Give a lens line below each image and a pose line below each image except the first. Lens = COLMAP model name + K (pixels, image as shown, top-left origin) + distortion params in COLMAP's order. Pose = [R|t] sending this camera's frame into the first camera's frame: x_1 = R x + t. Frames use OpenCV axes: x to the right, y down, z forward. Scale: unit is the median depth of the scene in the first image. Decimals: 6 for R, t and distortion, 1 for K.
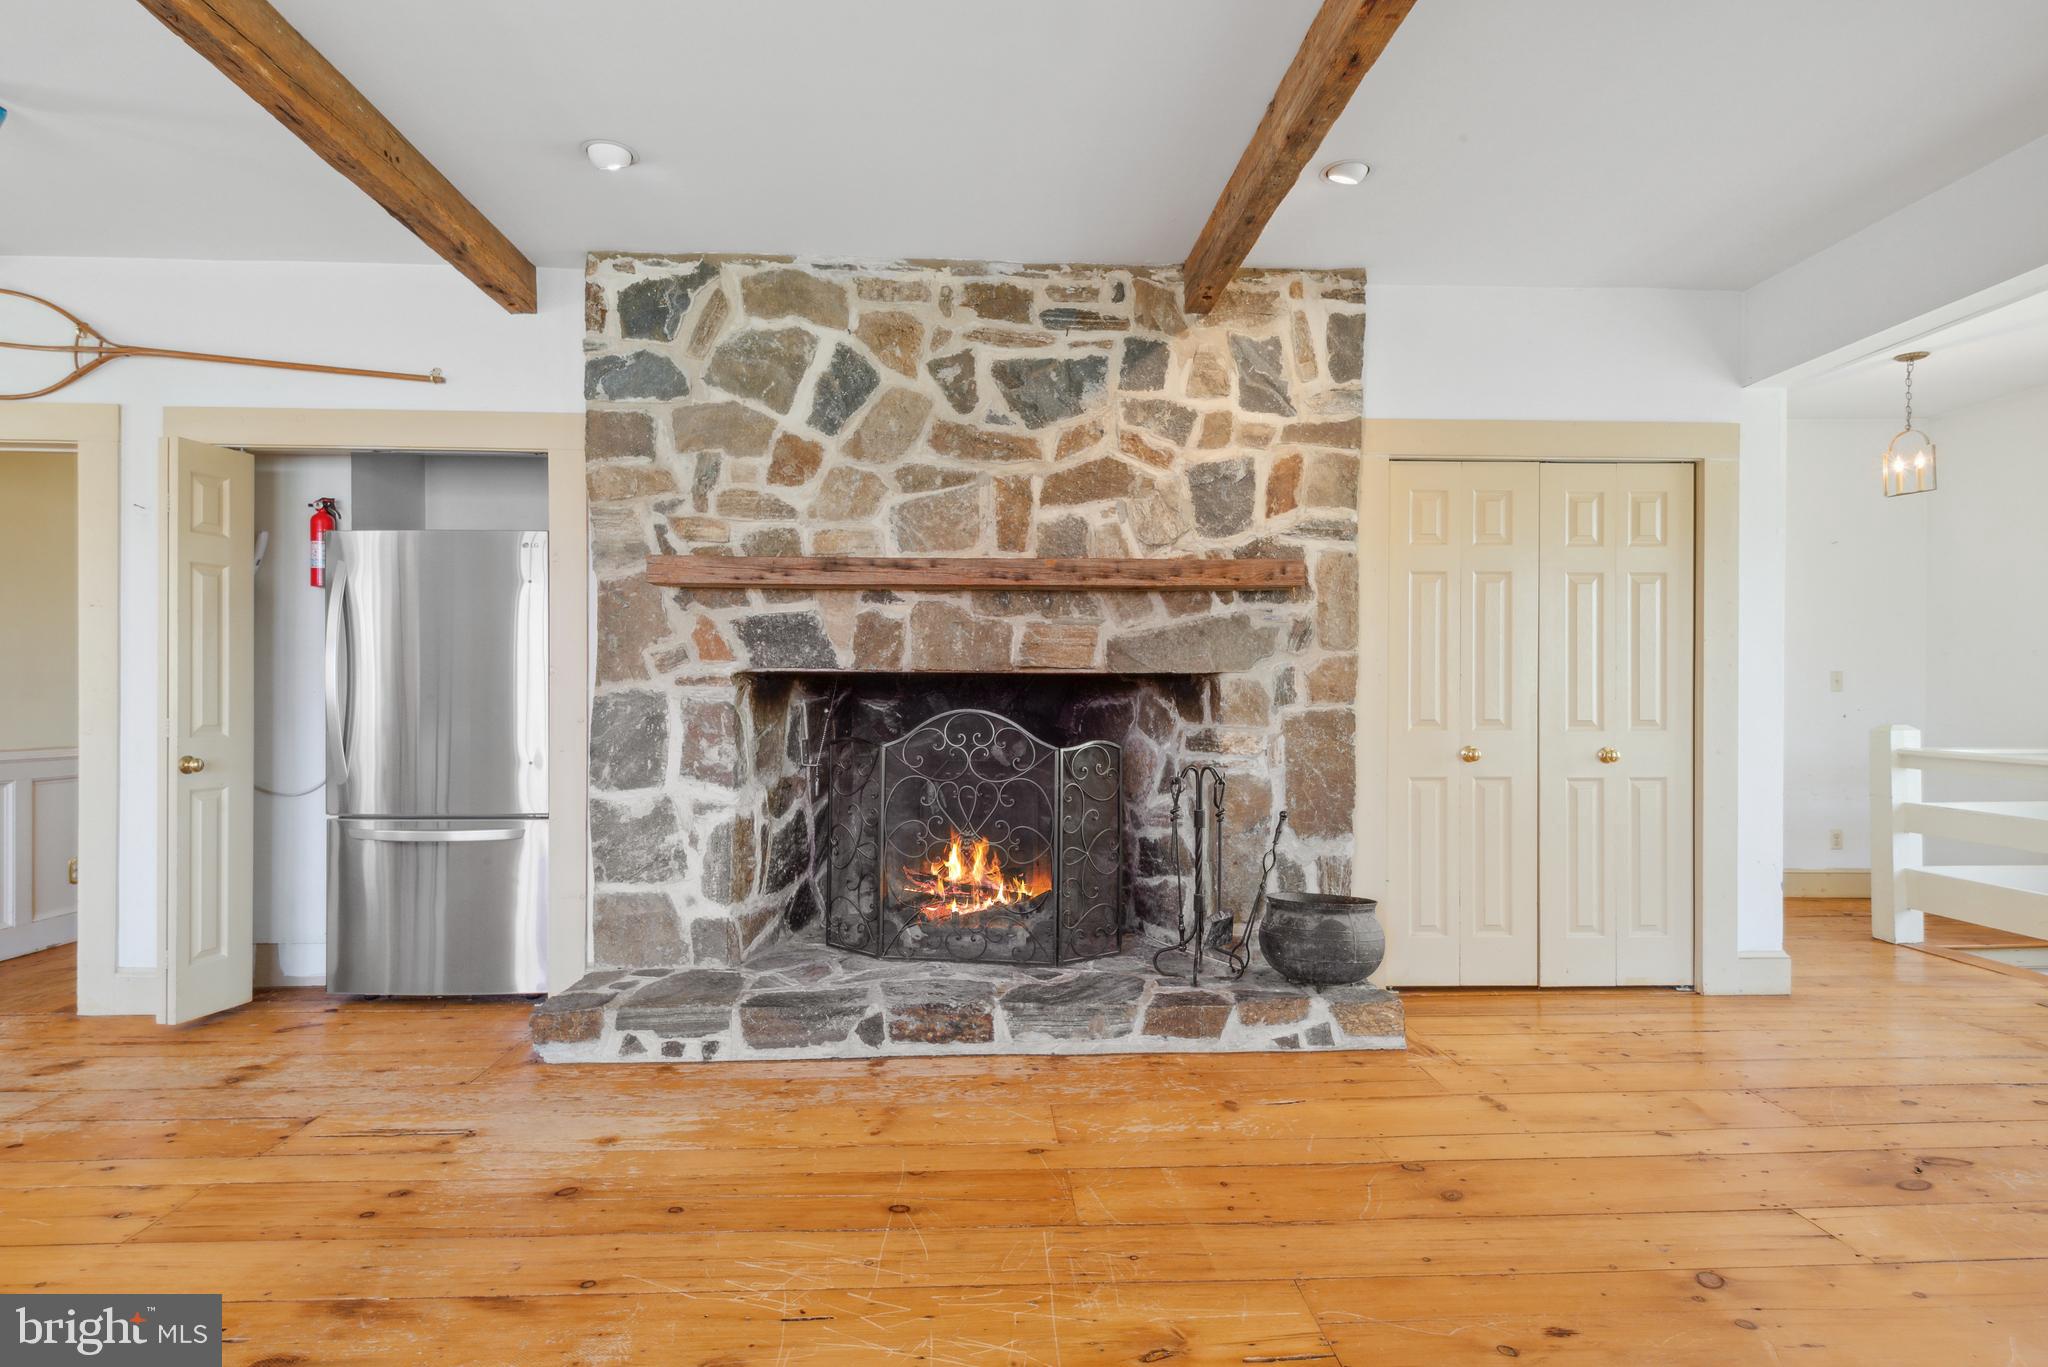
lens RADIAL K [[1109.9, 0, 1021.0], [0, 1109.9, 687.8], [0, 0, 1]] dist [-0.002572, -0.001419]
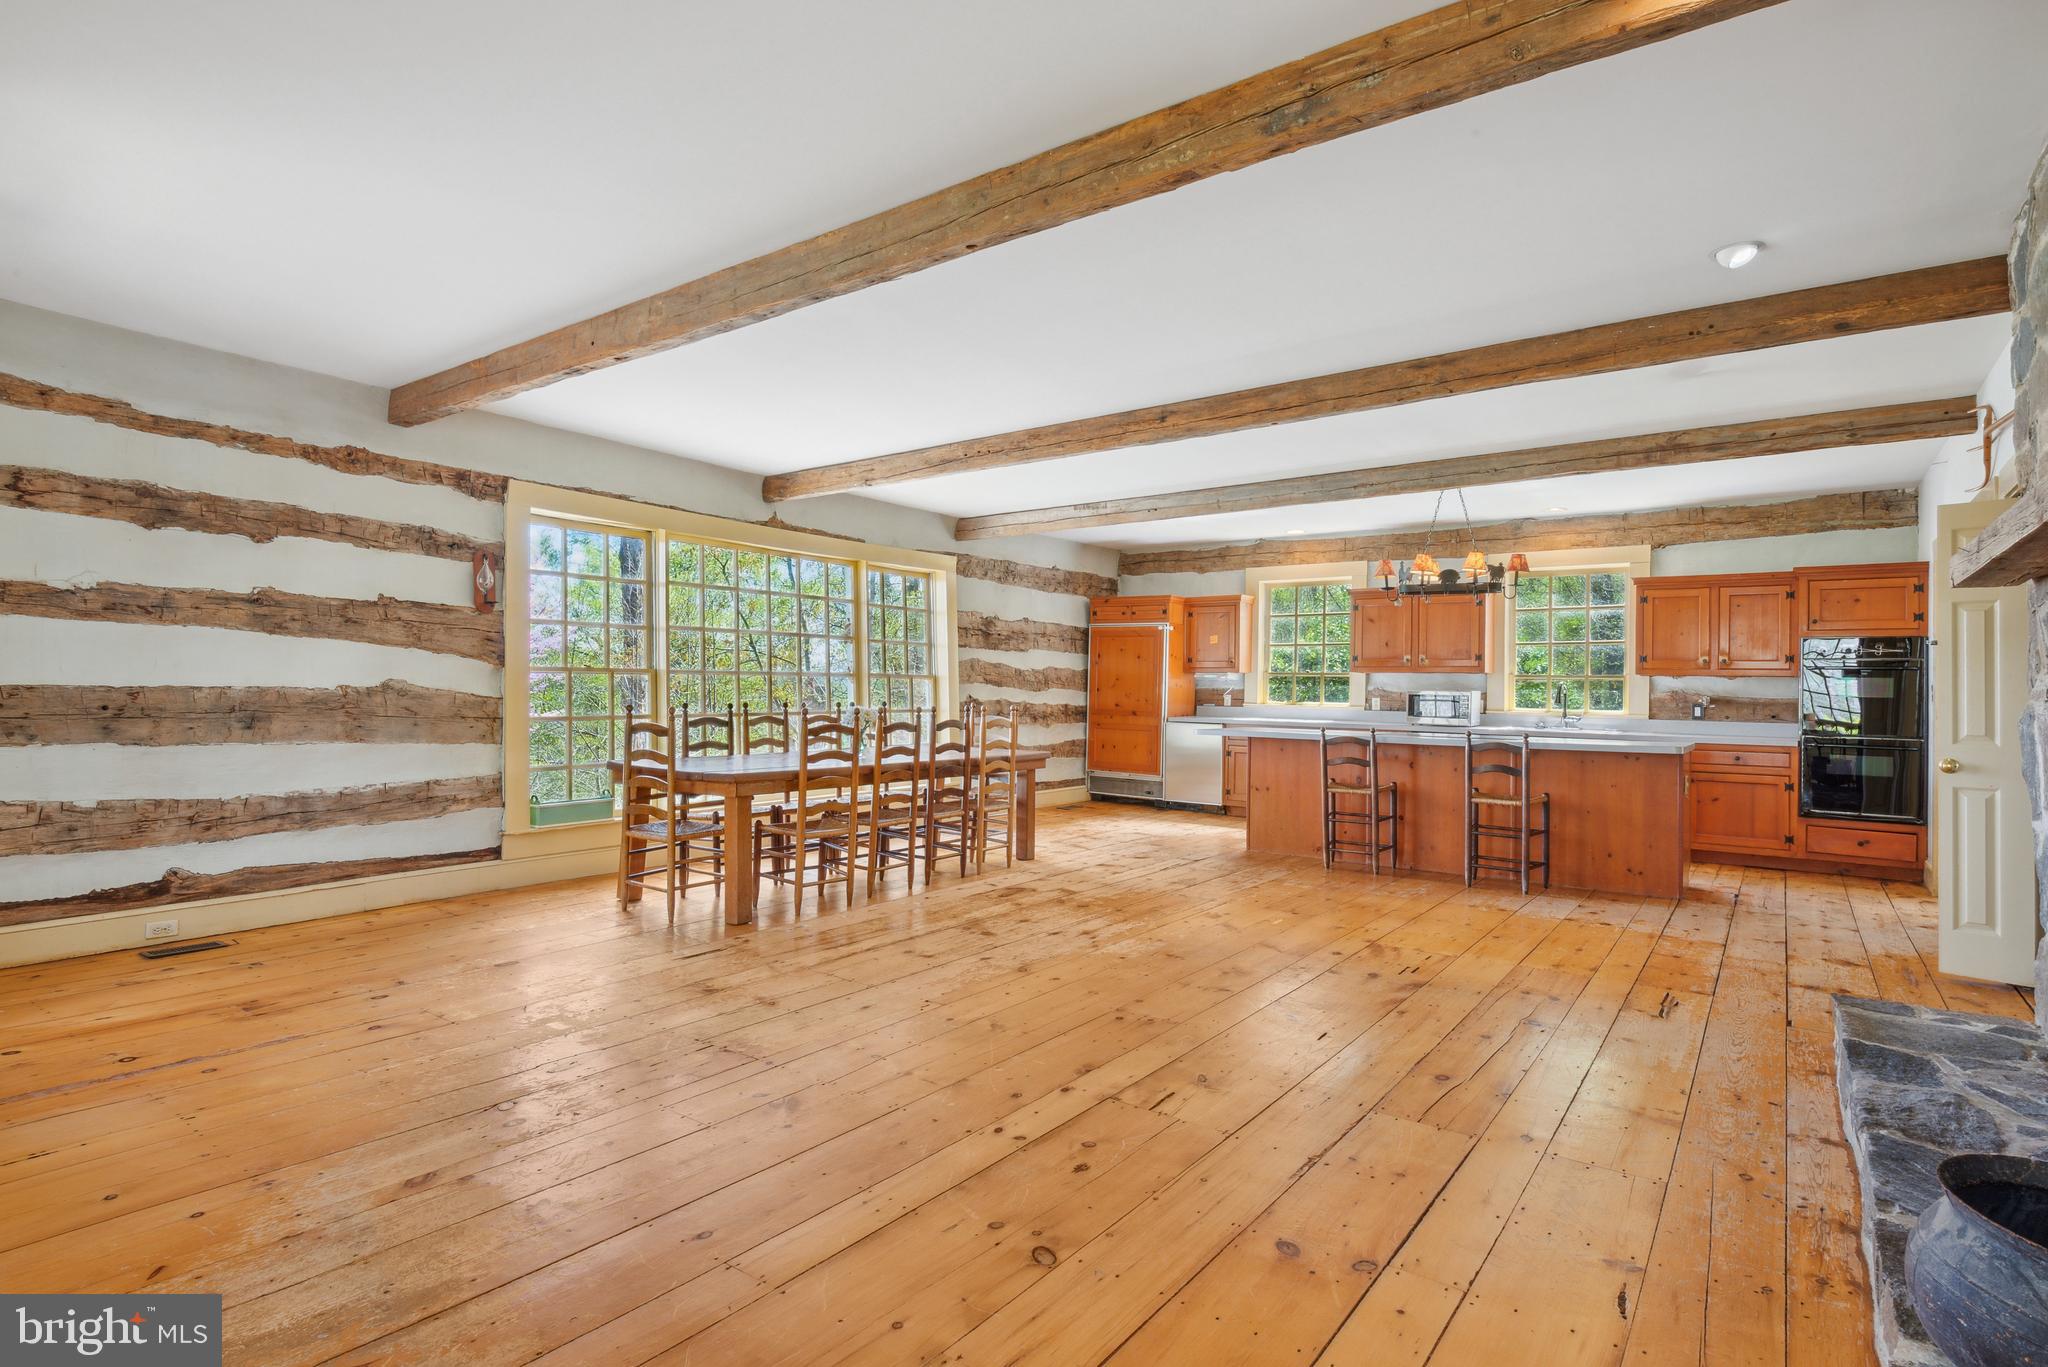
lens RADIAL K [[1057.0, 0, 1020.5], [0, 1057.0, 685.0], [0, 0, 1]] dist [-0.000235, -0.000114]
pose [[-0.626698, -0.011016, -0.779185, 1.416044], [-0.009767, 0.999933, -0.006281, -0.006468], [0.779201, 0.003674, -0.626763, 1.598202]]
